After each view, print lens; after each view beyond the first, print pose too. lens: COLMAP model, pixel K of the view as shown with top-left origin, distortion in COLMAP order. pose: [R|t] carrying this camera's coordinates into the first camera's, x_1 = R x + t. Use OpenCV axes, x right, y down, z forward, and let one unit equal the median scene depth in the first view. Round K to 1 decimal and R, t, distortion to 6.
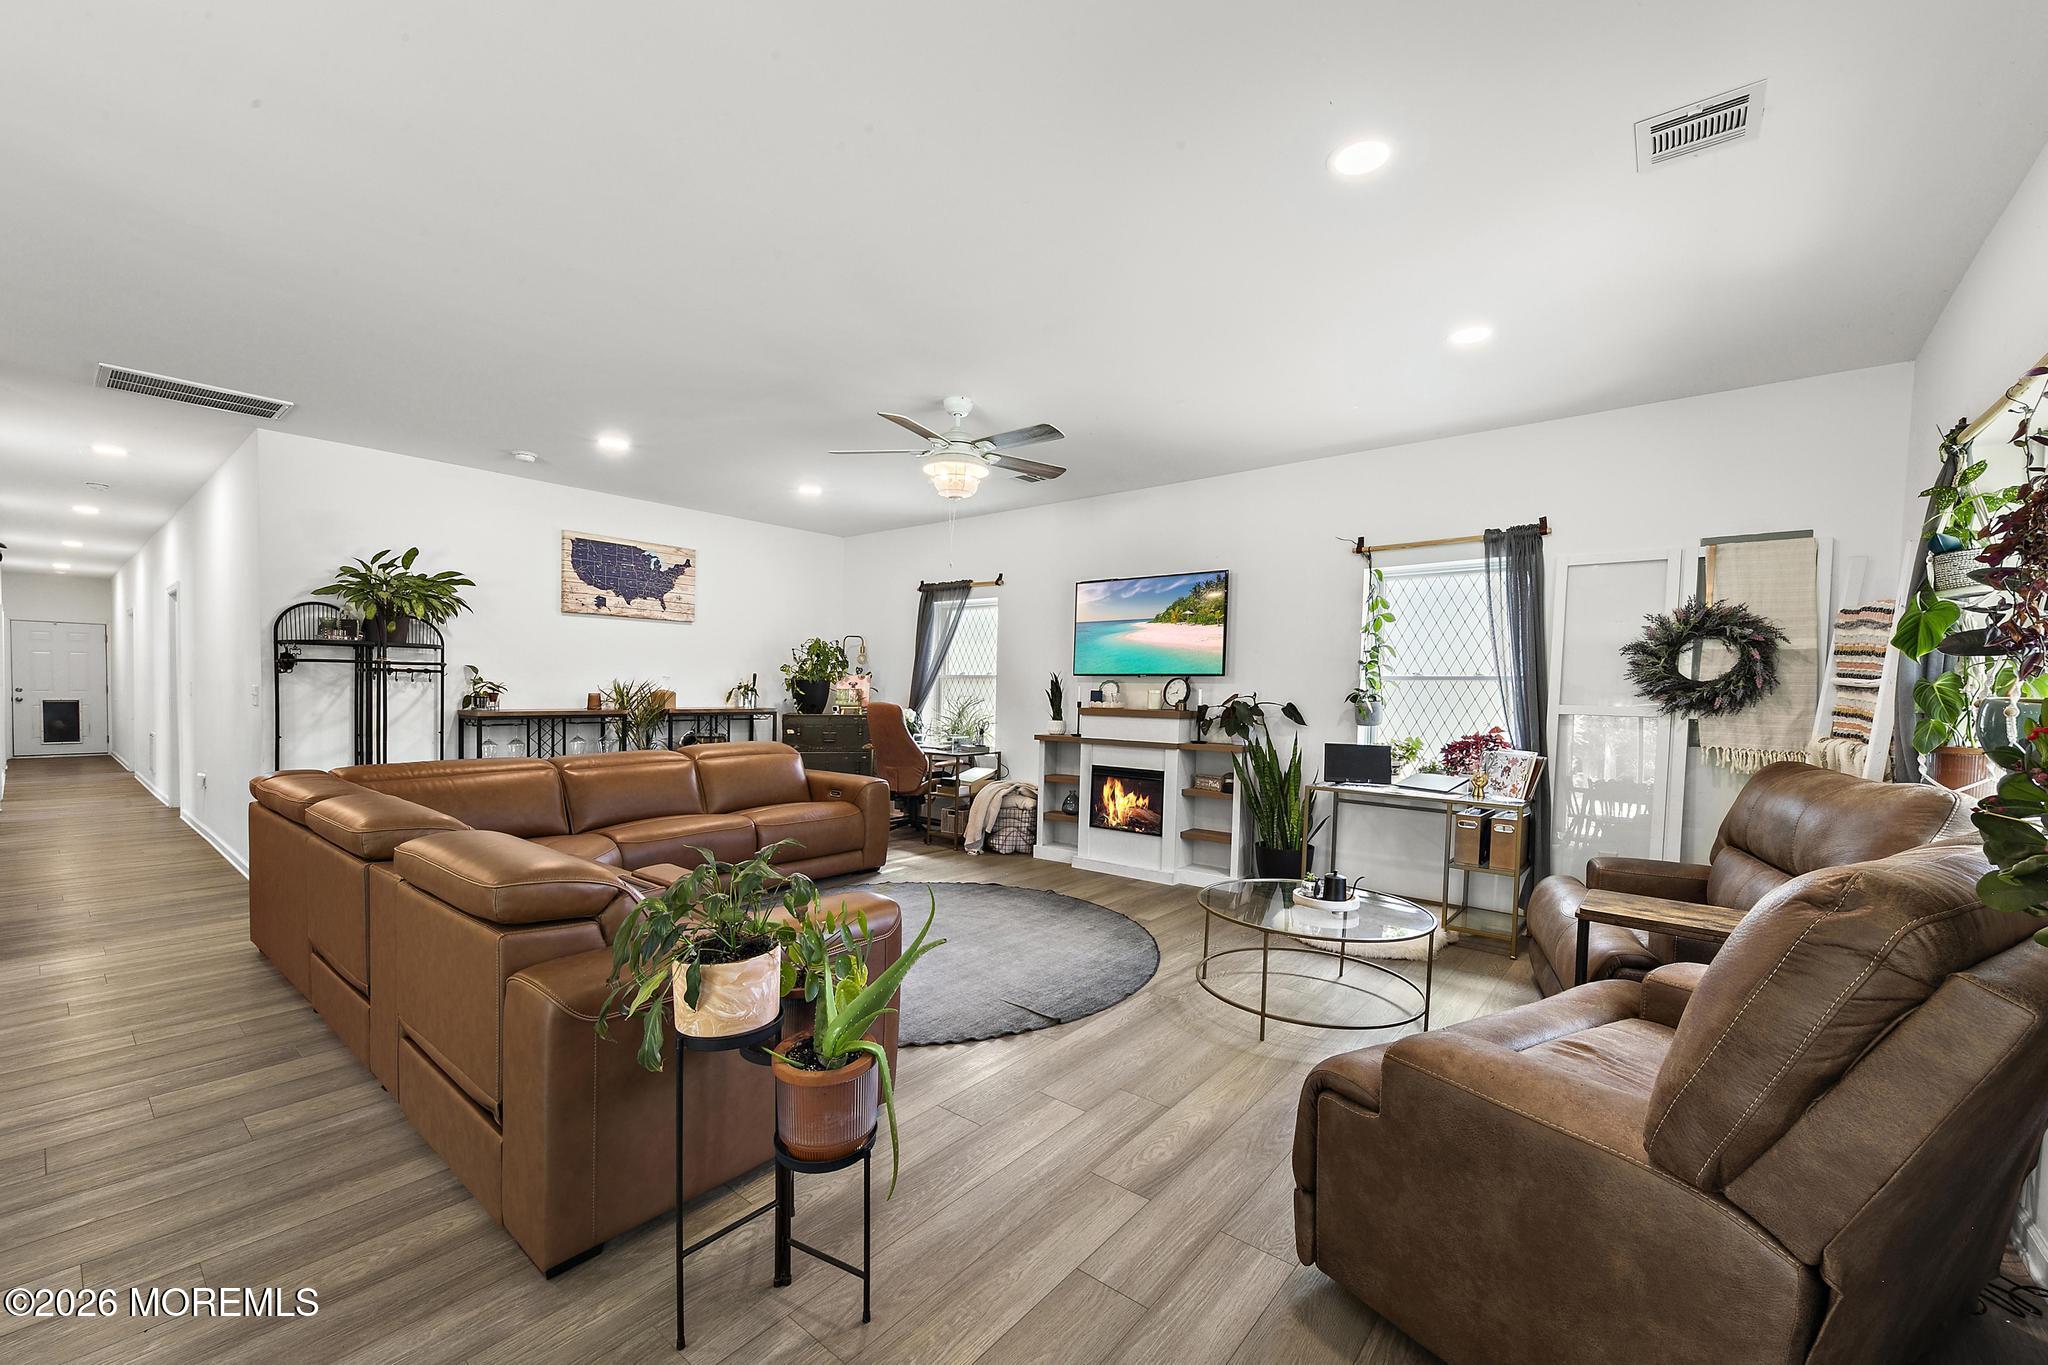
lens RADIAL K [[806.1, 0, 1028.7], [0, 806.1, 717.0], [0, 0, 1]] dist [0.007318, -0.000575]
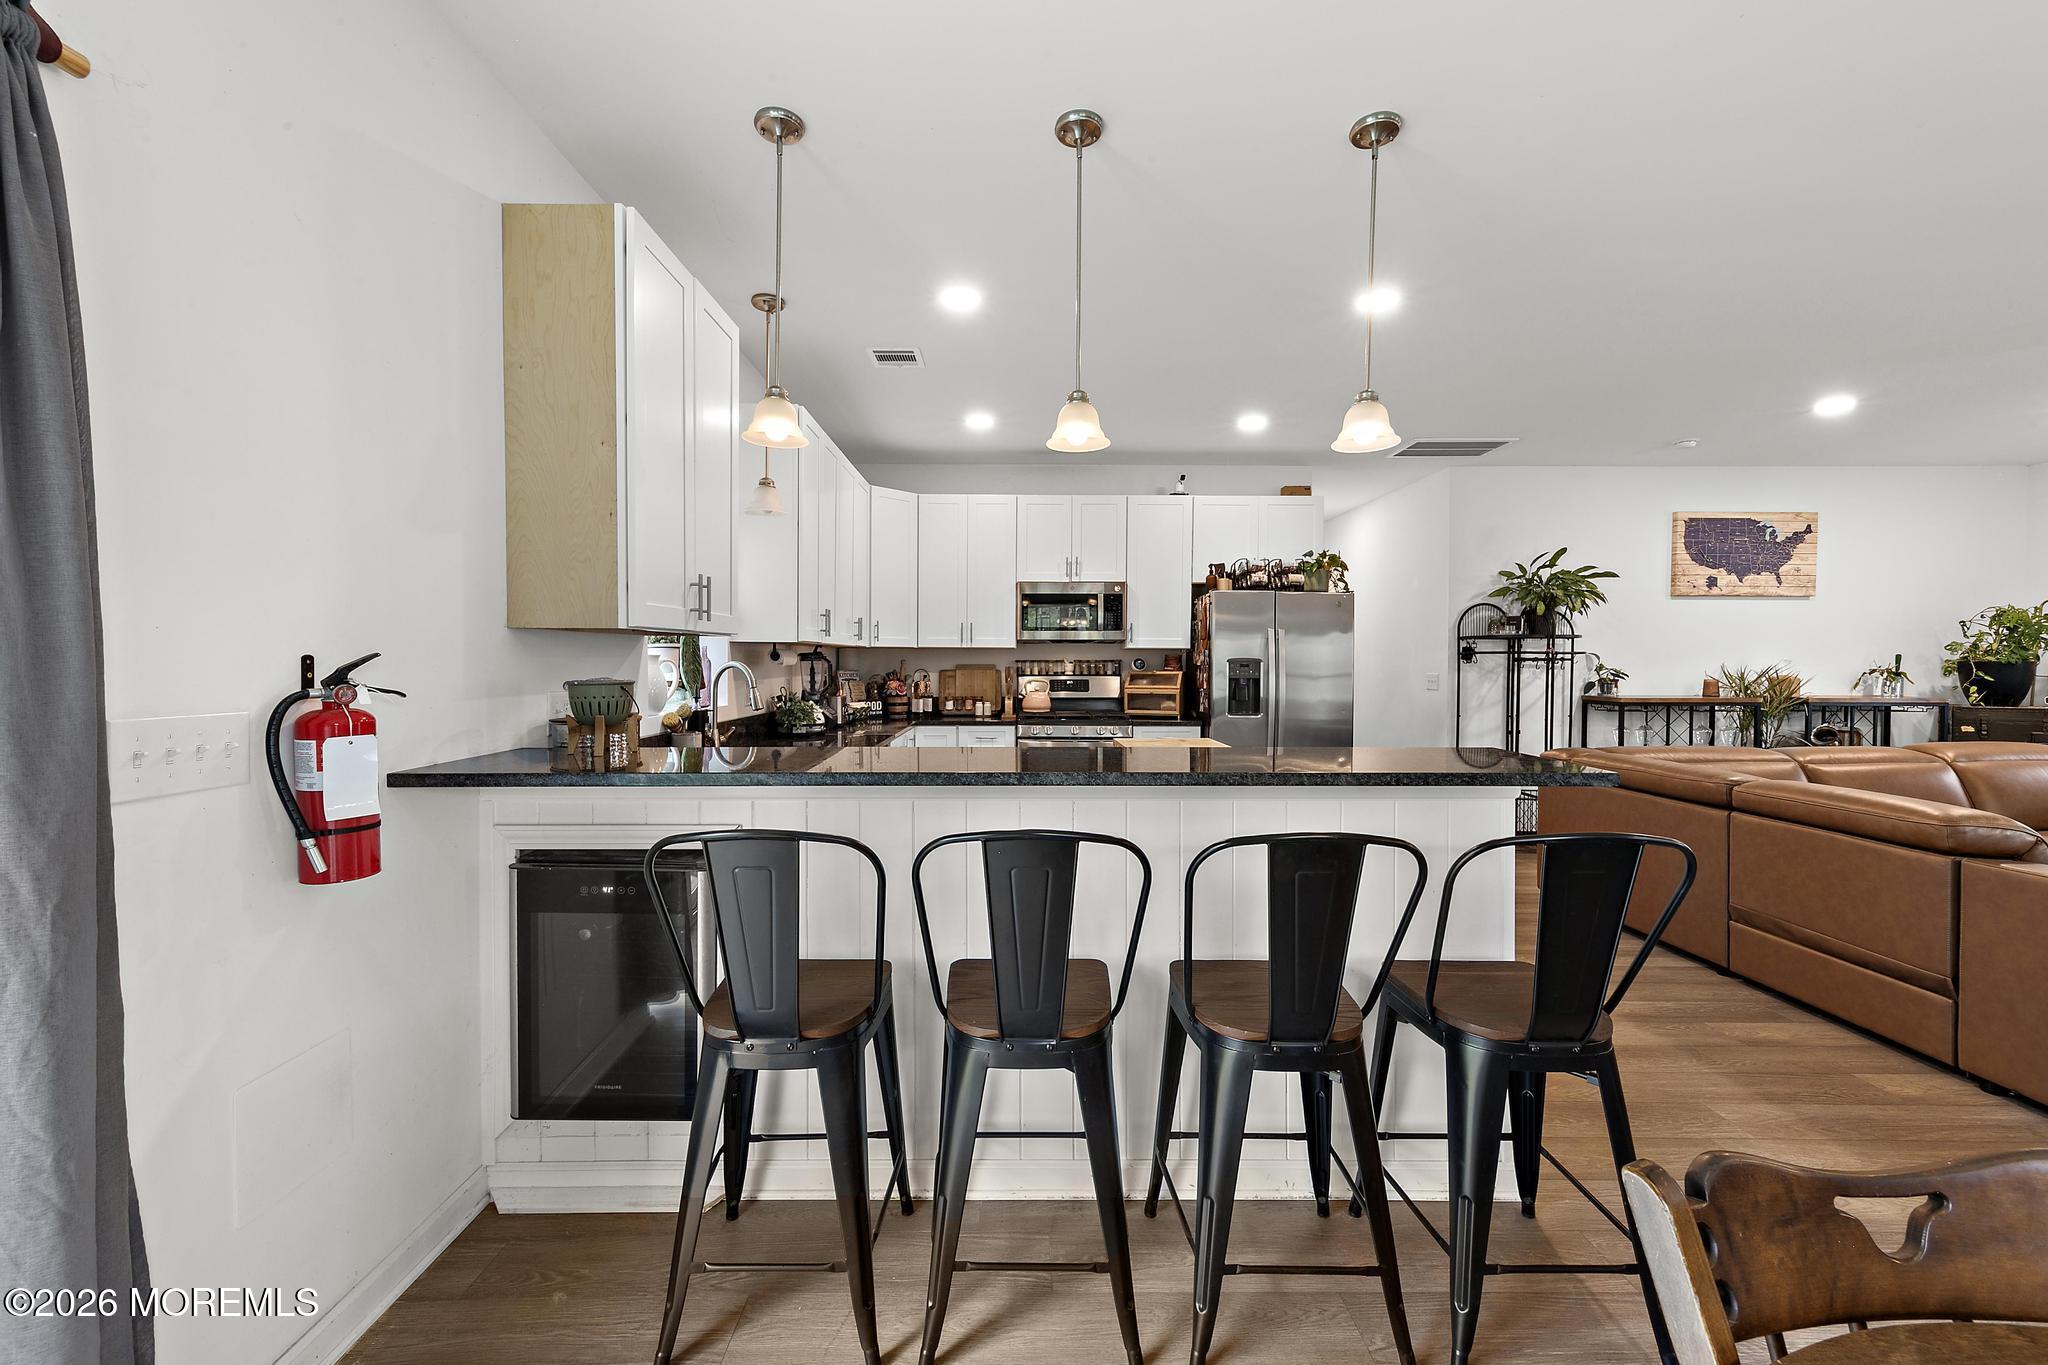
lens RADIAL K [[806.1, 0, 1025.9], [0, 806.1, 675.6], [0, 0, 1]] dist [0.007318, -0.000575]
pose [[0.635371, 0.000122, -0.772207, -0.349854], [-0.019878, 0.999671, -0.016197, -0.002682], [0.771951, 0.025641, 0.635165, -0.243416]]
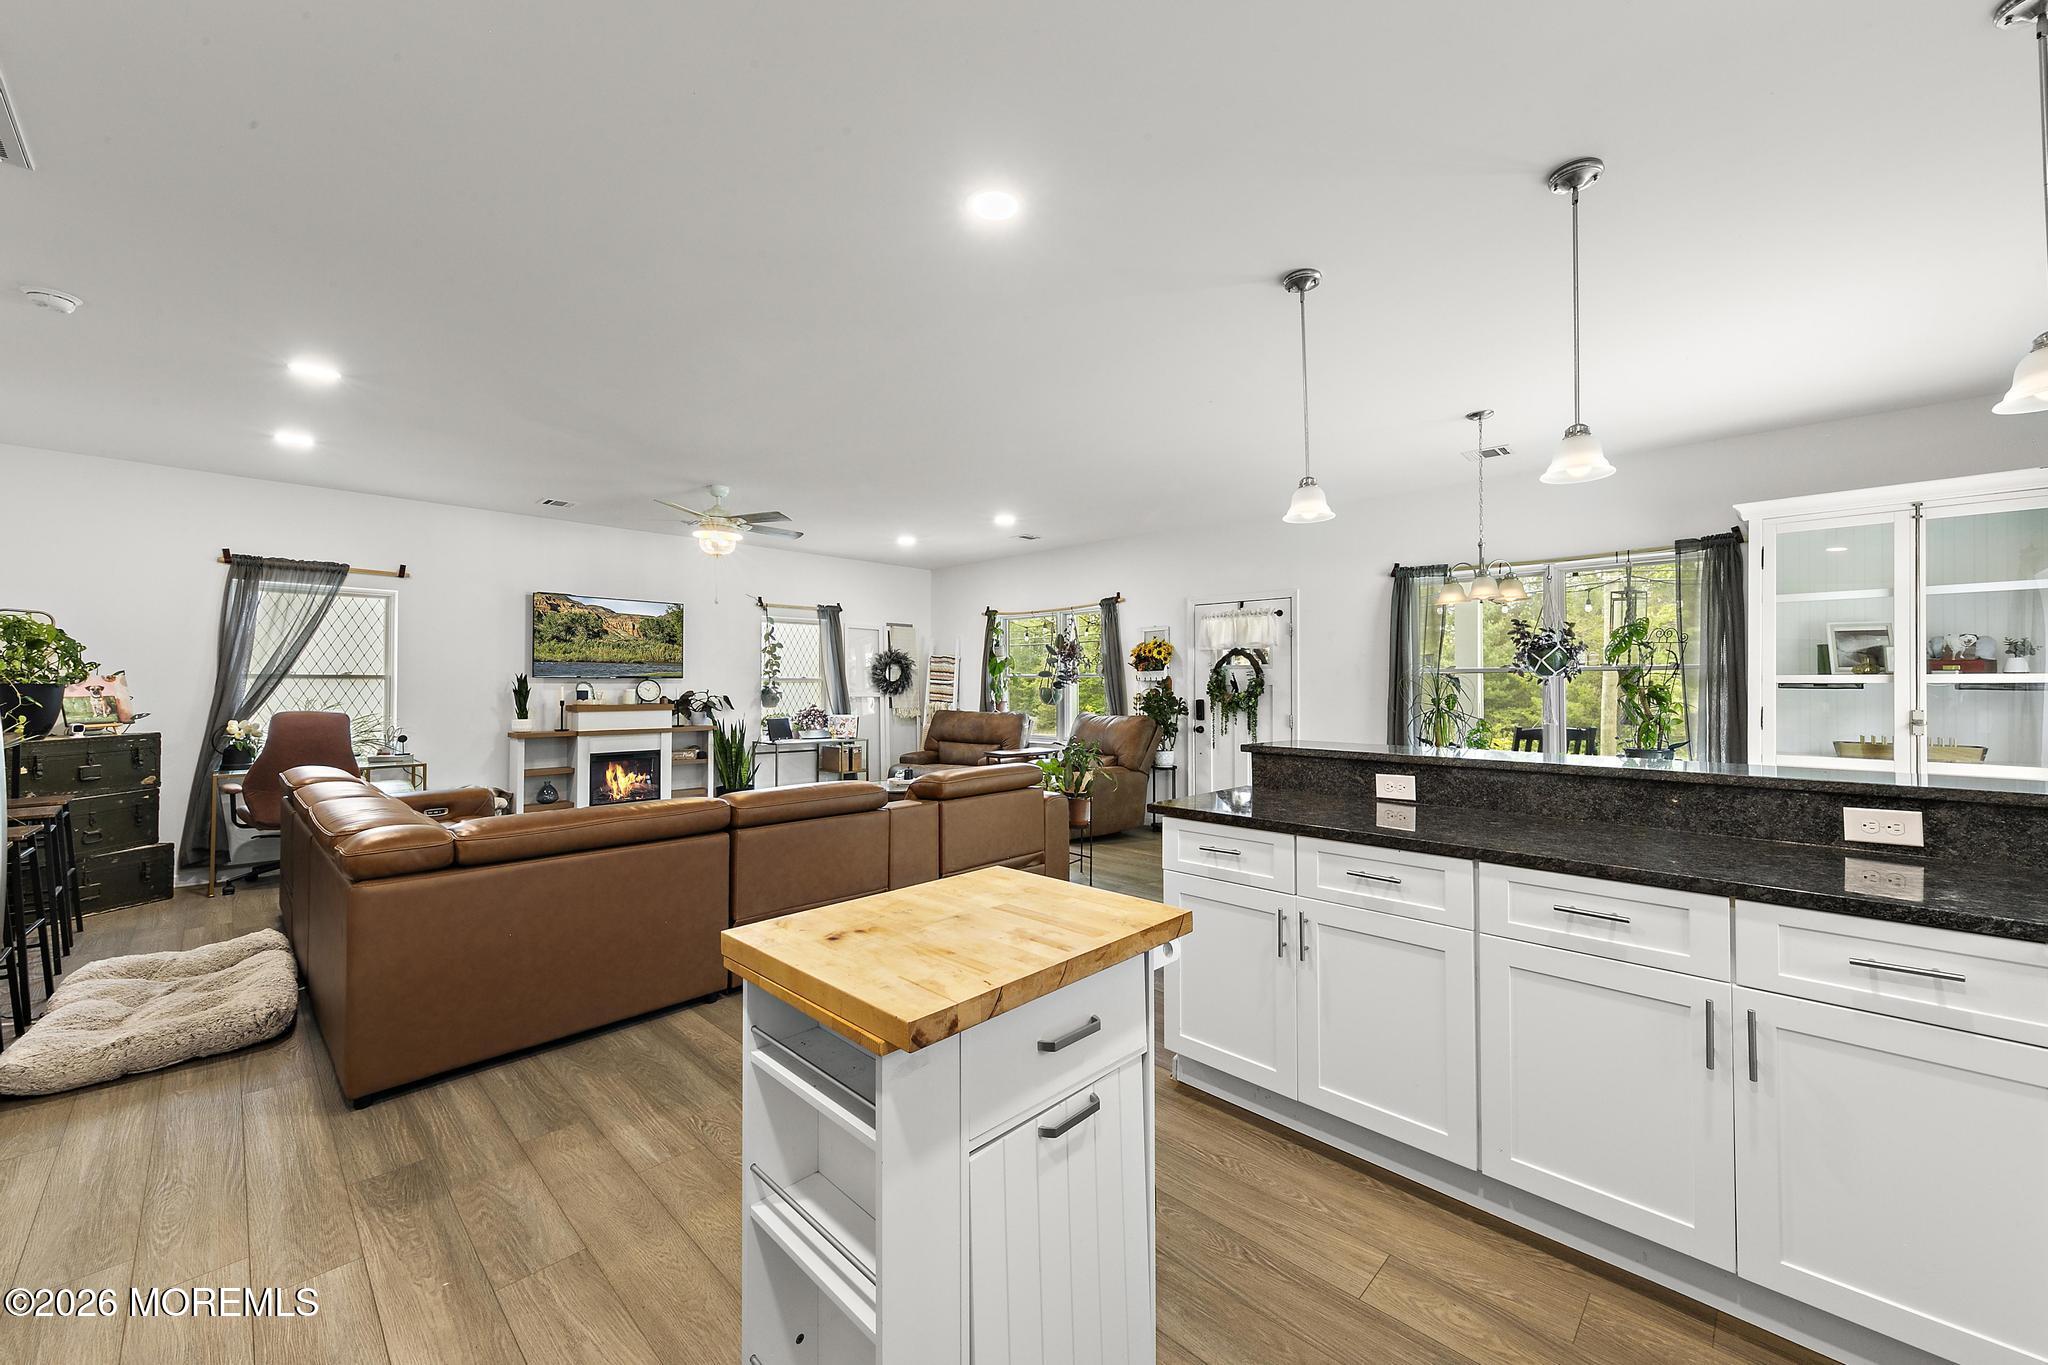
lens RADIAL K [[765.8, 0, 1033.7], [0, 765.8, 675.3], [0, 0, 1]] dist [0.008675, -0.001544]
pose [[0.085051, -0.002230, 0.996374, -1.052071], [0.037127, 0.999310, -0.000933, -0.031256], [-0.995685, 0.037072, 0.085075, 0.266300]]
